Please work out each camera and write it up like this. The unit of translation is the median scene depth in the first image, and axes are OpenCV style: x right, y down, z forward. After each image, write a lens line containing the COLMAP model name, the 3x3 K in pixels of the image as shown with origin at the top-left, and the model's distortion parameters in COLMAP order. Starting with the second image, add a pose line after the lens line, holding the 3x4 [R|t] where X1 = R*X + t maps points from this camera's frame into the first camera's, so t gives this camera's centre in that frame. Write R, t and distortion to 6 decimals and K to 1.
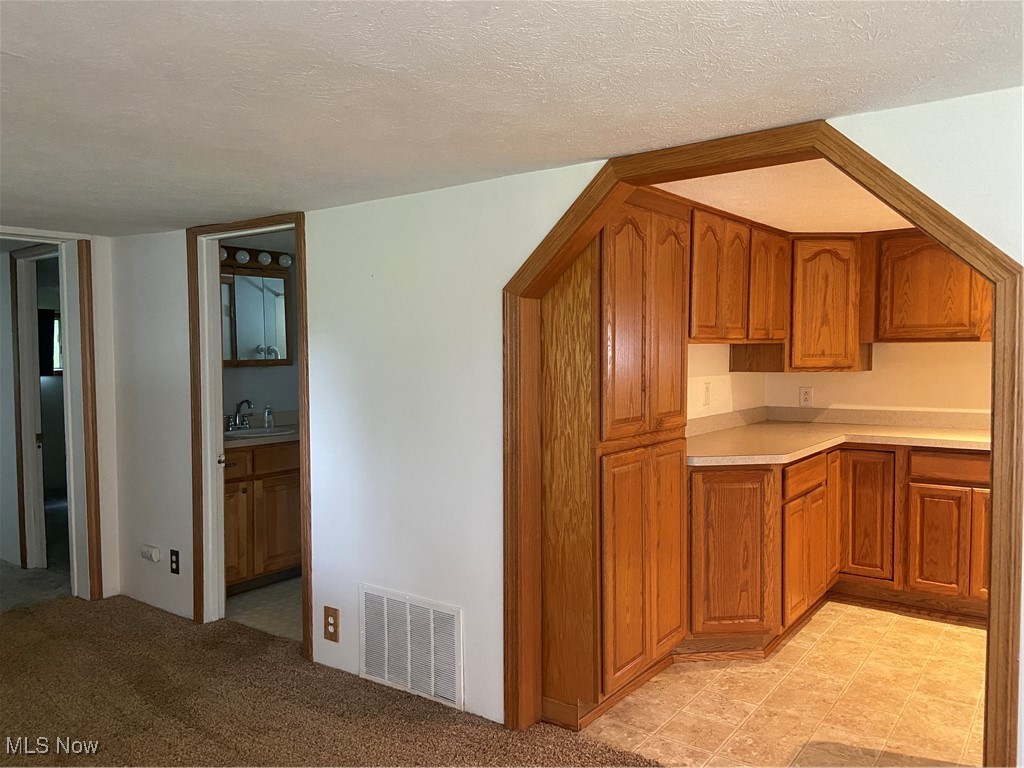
lens RADIAL K [[776.5, 0, 511.8], [0, 776.5, 385.4], [0, 0, 1]] dist [0.048761, -0.018388]
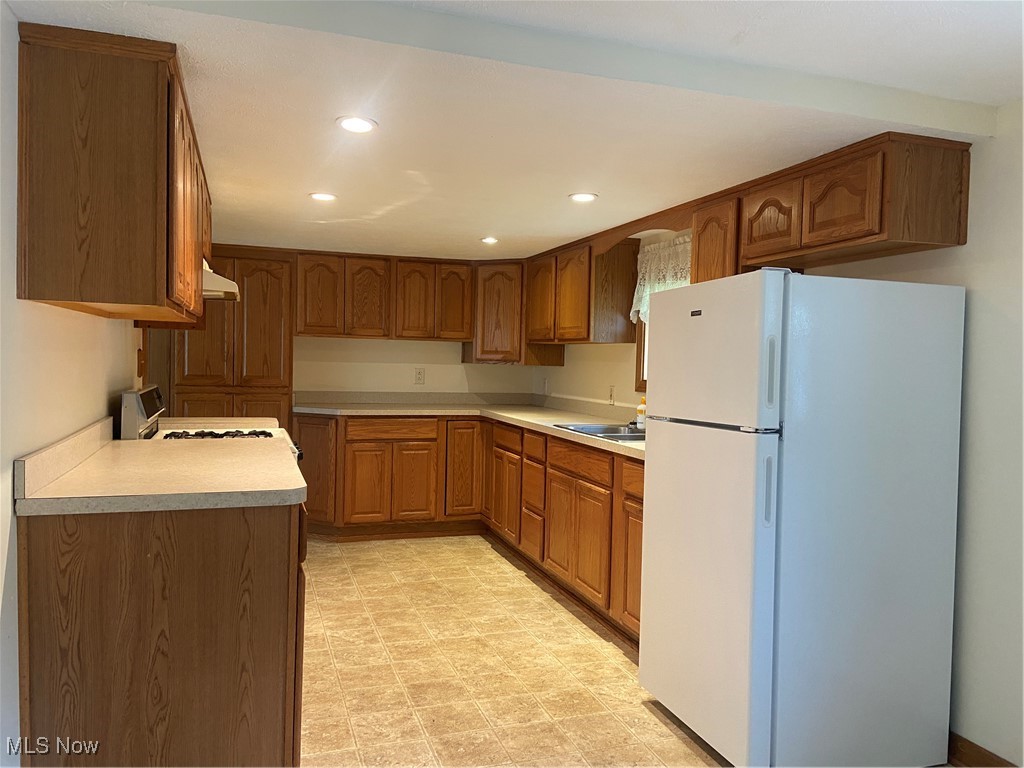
lens RADIAL K [[776.5, 0, 538.8], [0, 776.5, 380.7], [0, 0, 1]] dist [0.048761, -0.018388]
pose [[0.832287, 0.043085, -0.552668, 1.276116], [-0.056889, 0.998350, -0.007842, 0.018299], [0.551418, 0.037968, 0.833365, -0.055385]]
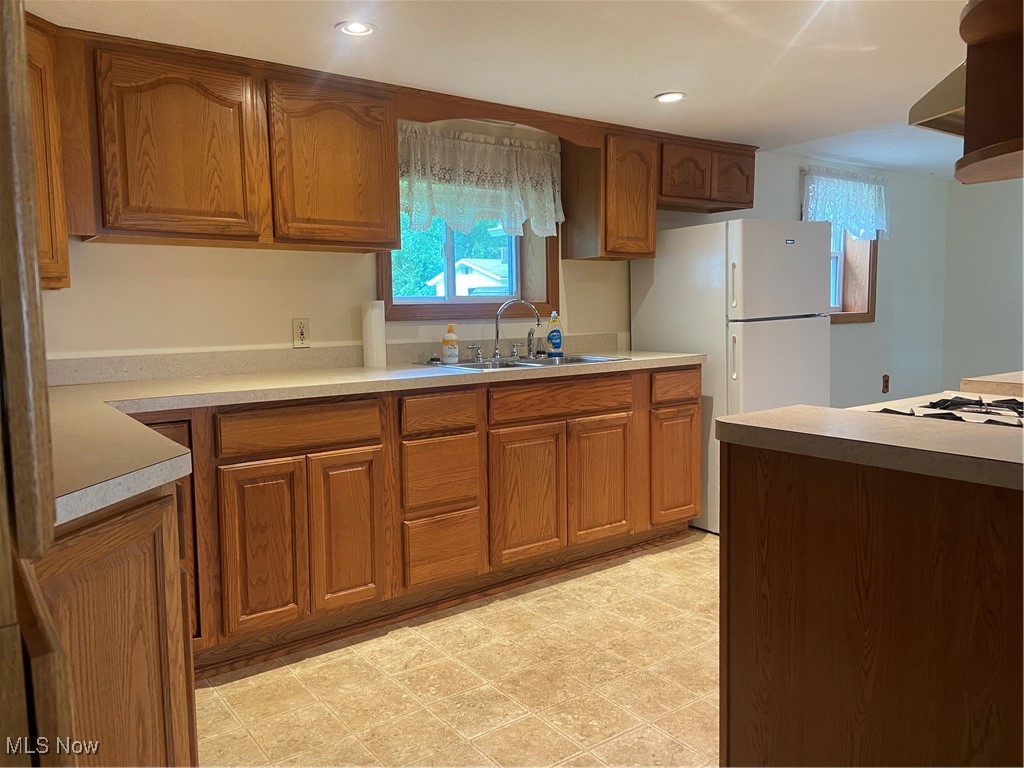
lens RADIAL K [[776.5, 0, 507.5], [0, 776.5, 376.5], [0, 0, 1]] dist [0.048761, -0.018388]
pose [[0.296101, -0.087830, 0.951110, 0.005538], [0.056762, 0.995622, 0.074269, 0.022283], [-0.953469, 0.031995, 0.299790, 0.600322]]
